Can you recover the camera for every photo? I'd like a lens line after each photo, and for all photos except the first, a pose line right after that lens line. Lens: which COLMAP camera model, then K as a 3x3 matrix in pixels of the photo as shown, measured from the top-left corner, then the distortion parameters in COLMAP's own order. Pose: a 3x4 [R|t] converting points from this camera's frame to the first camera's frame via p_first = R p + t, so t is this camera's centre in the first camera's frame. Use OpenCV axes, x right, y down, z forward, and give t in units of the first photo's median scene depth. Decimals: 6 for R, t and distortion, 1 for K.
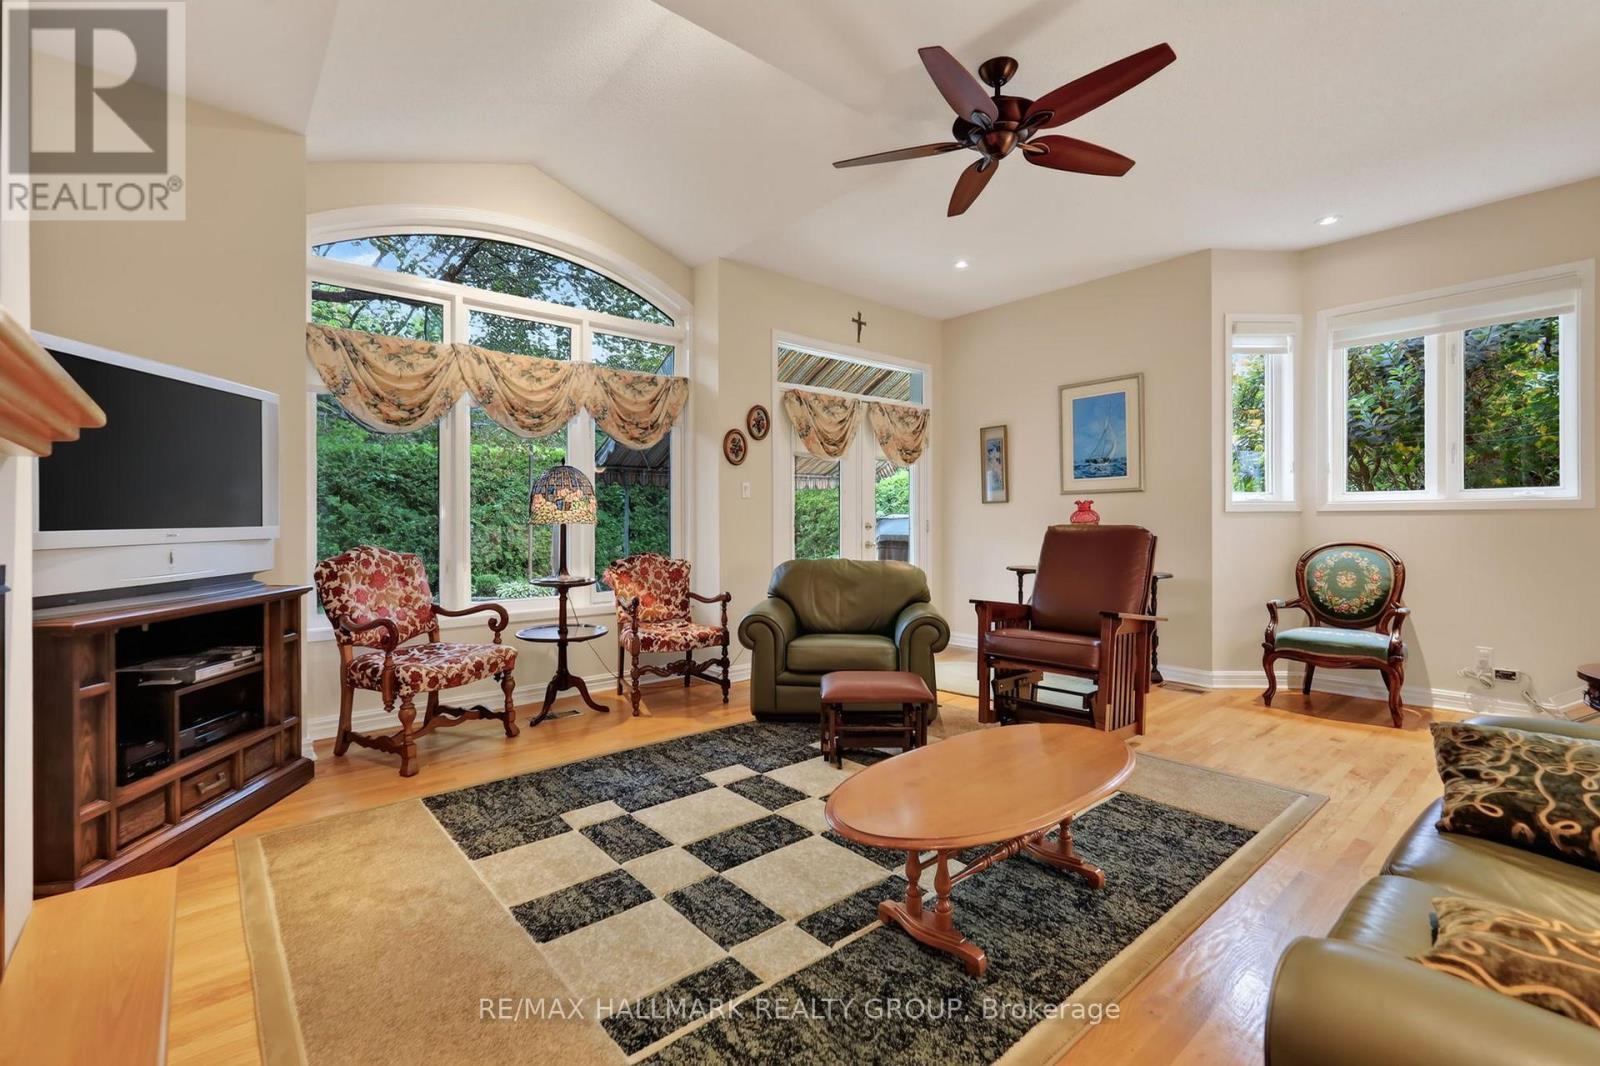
lens RADIAL K [[696.1, 0, 793.0], [0, 696.1, 519.6], [0, 0, 1]] dist [0.002370, 0.001067]
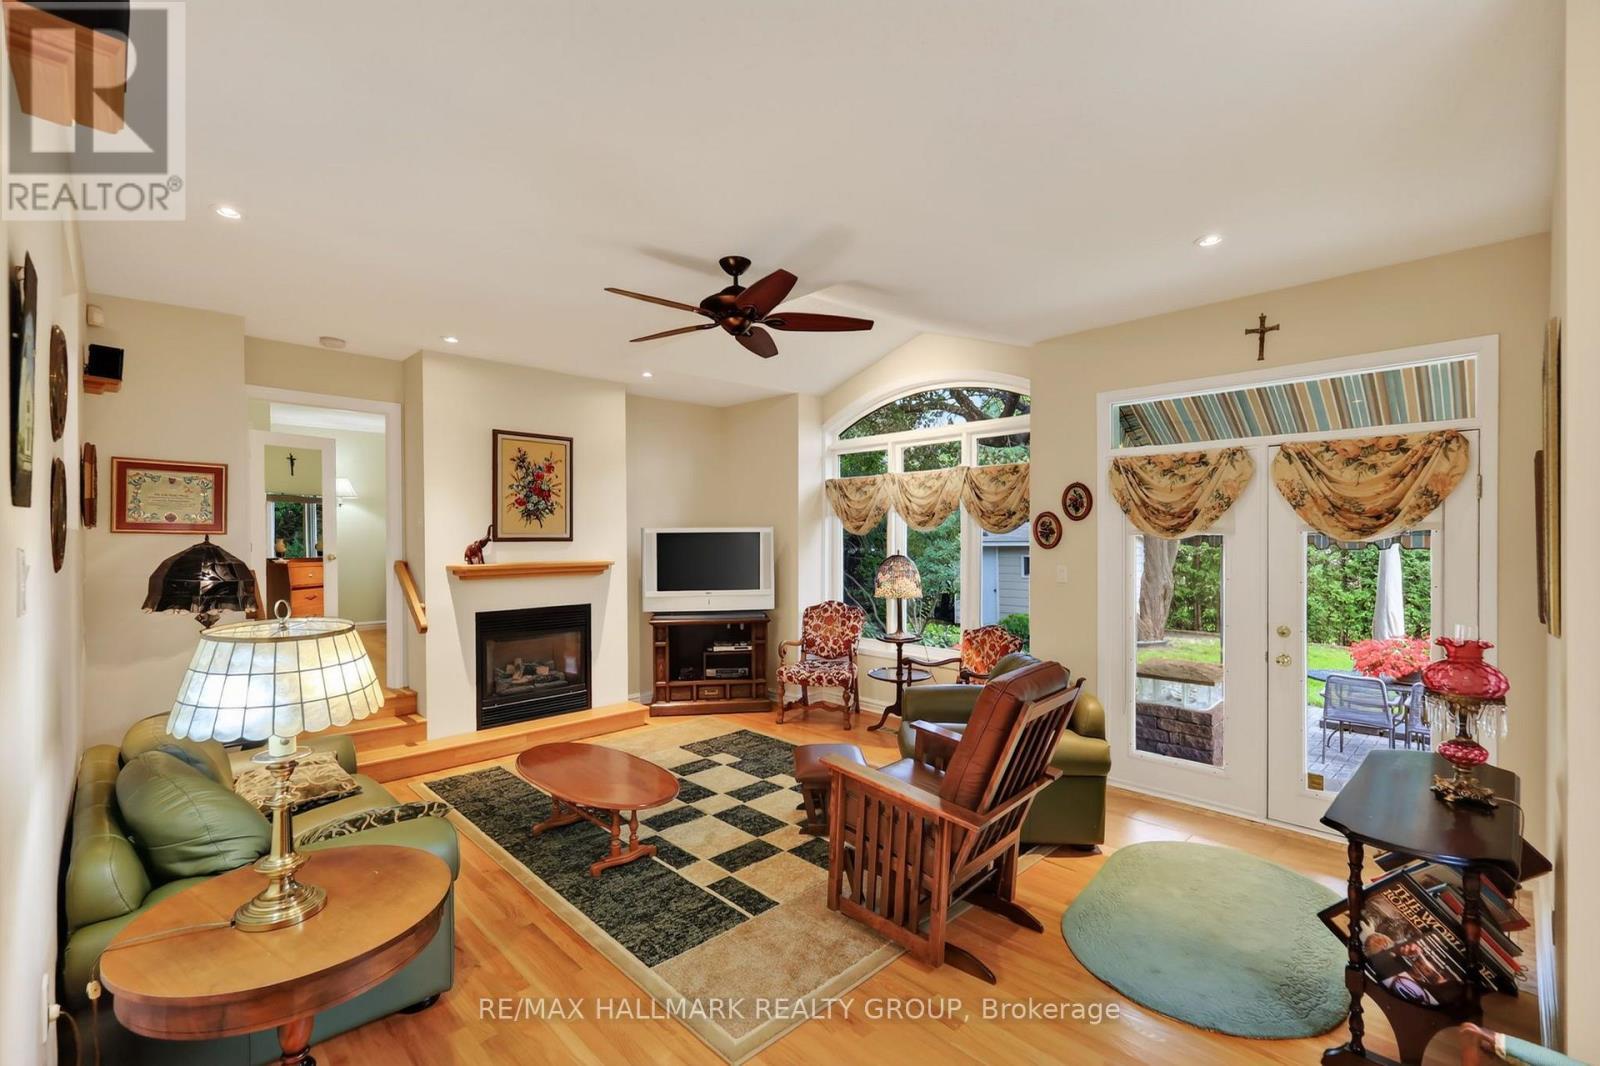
lens RADIAL K [[696.1, 0, 801.5], [0, 696.1, 545.8], [0, 0, 1]] dist [0.002370, 0.001067]
pose [[0.070204, 0.014921, -0.997421, 1.049485], [-0.000404, 0.999888, 0.014930, -0.117458], [0.997533, -0.000645, 0.070202, 0.710427]]
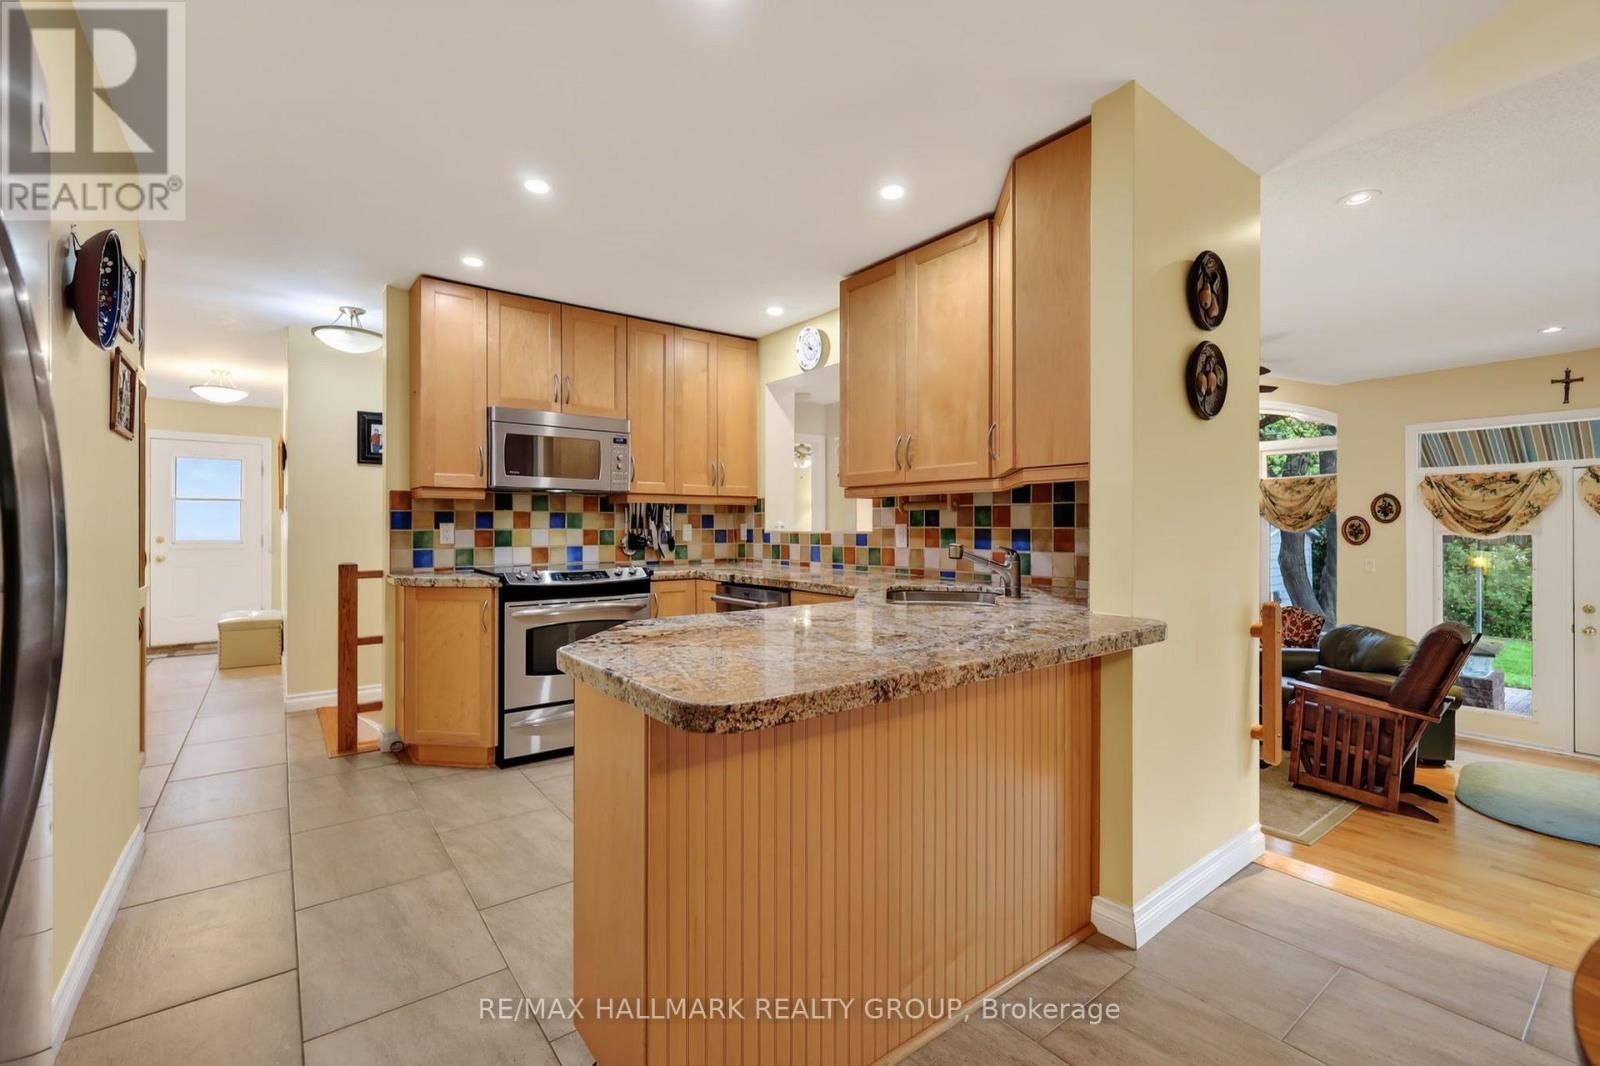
lens RADIAL K [[696.1, 0, 802.3], [0, 696.1, 526.7], [0, 0, 1]] dist [0.002370, 0.001067]
pose [[-0.043733, -0.001525, -0.999042, 1.464502], [-0.000250, 0.999999, -0.001516, -0.132001], [0.999043, 0.000184, -0.043733, 0.075625]]
